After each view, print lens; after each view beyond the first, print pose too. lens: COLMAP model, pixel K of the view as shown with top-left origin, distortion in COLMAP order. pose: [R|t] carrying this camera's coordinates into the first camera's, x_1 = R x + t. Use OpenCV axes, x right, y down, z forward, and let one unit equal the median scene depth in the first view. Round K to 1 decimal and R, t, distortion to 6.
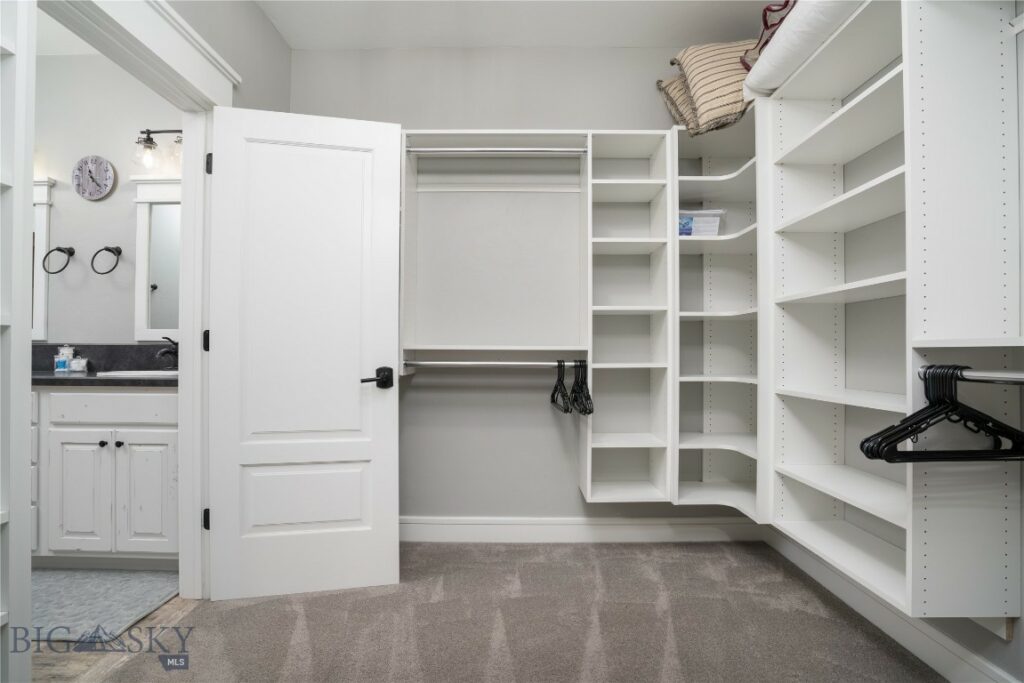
lens RADIAL K [[473.9, 0, 510.1], [0, 473.9, 343.9], [0, 0, 1]] dist [-0.012020, 0.000279]
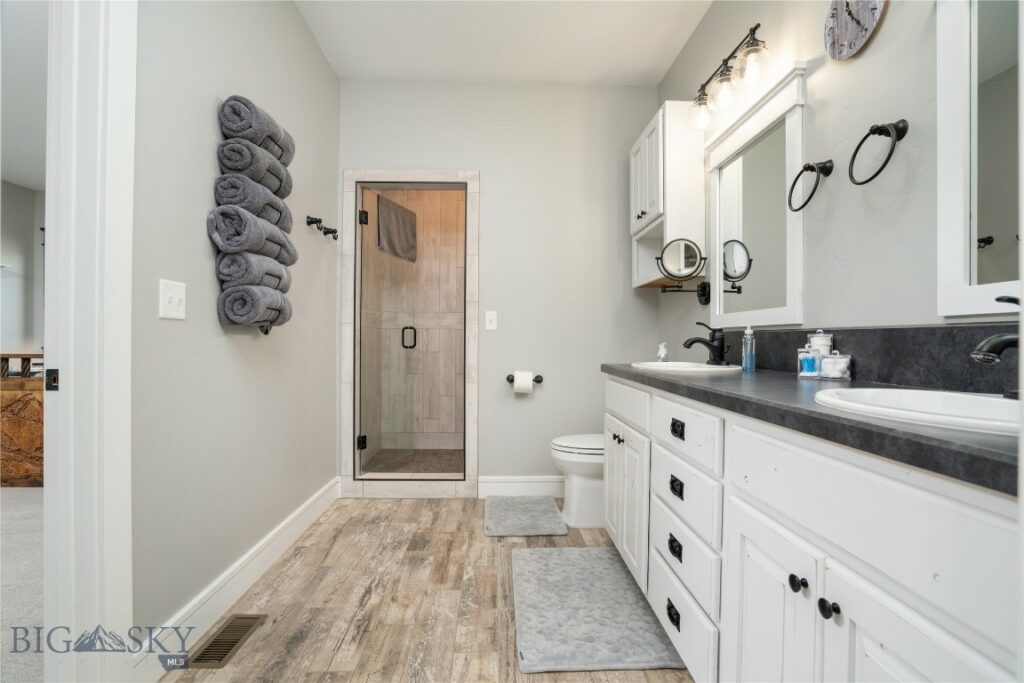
lens RADIAL K [[473.9, 0, 511.3], [0, 473.9, 338.5], [0, 0, 1]] dist [-0.012020, 0.000279]
pose [[0.065849, -0.005210, -0.997816, -0.395561], [0.015419, 0.999872, -0.004203, 0.008840], [0.997710, -0.015108, 0.065921, 0.582562]]
